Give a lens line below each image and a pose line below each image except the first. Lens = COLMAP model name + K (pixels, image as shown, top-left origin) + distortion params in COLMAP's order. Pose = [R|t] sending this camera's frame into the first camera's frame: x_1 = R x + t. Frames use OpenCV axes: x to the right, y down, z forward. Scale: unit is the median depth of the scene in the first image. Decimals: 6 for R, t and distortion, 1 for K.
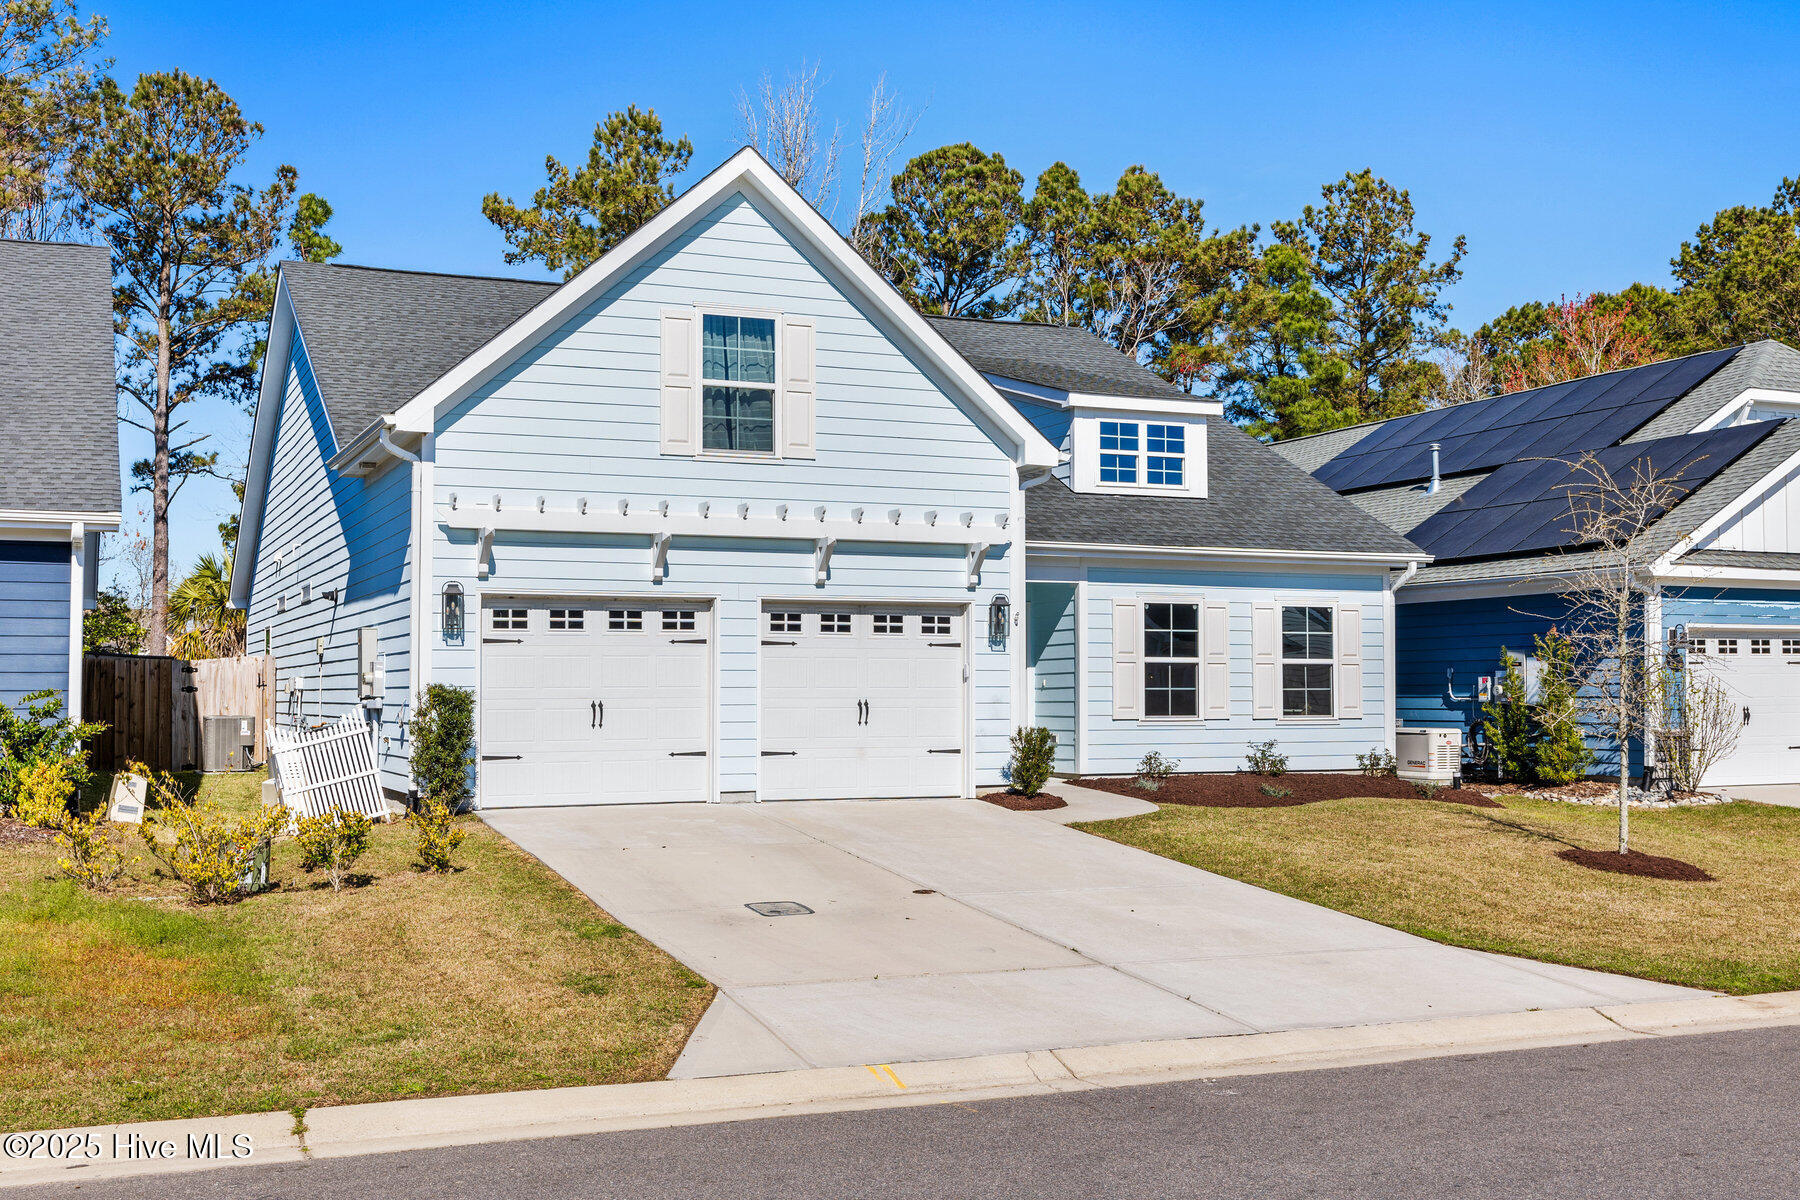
lens RADIAL K [[1950.5, 0, 900.0], [0, 1950.5, 600.0], [0, 0, 1]] dist [-0.008950, -0.013431]
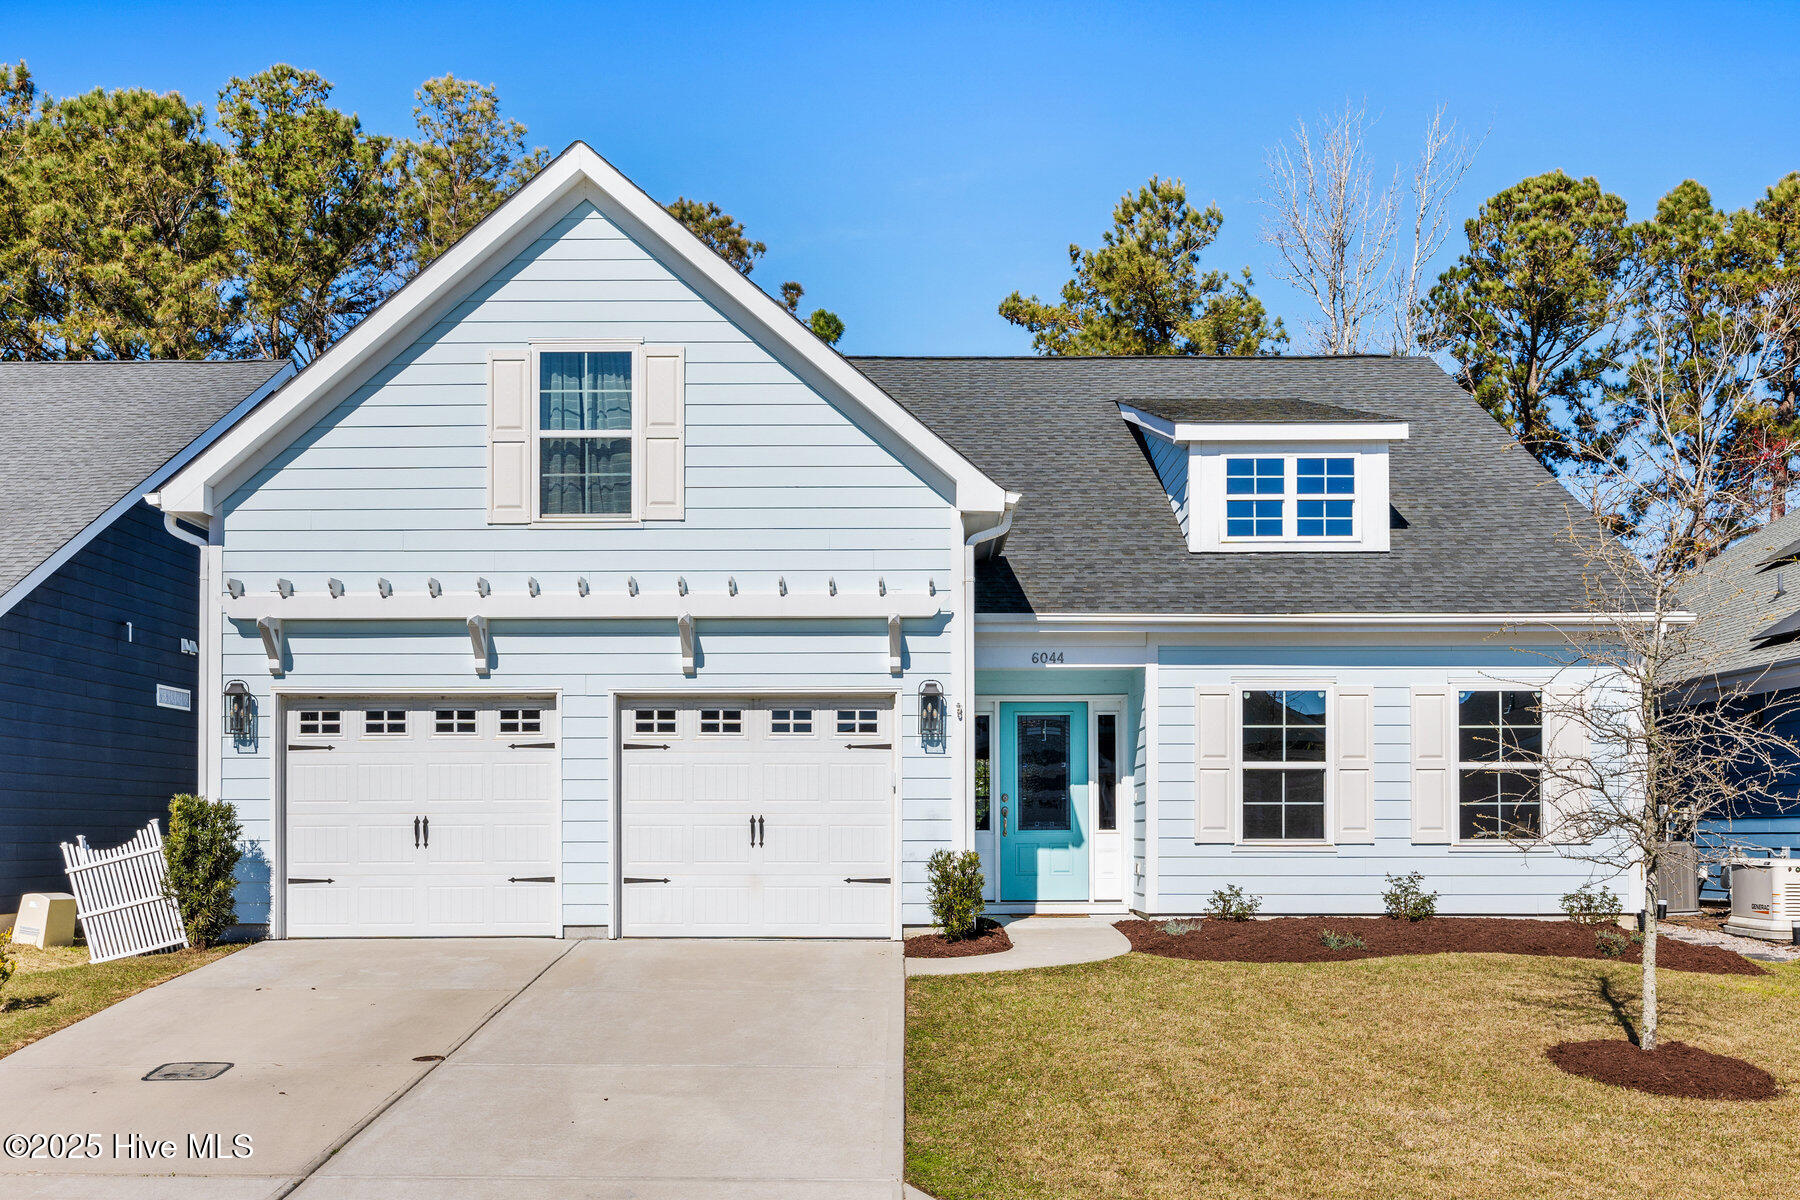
lens RADIAL K [[1964.1, 0, 899.9], [0, 1964.1, 791.6], [0, 0, 1]] dist [0.001005, -0.013560]
pose [[0.910750, -0.006266, -0.412910, 0.364247], [0.019247, 0.999442, 0.027287, 0.019838], [0.412509, -0.032799, 0.910363, 0.278960]]
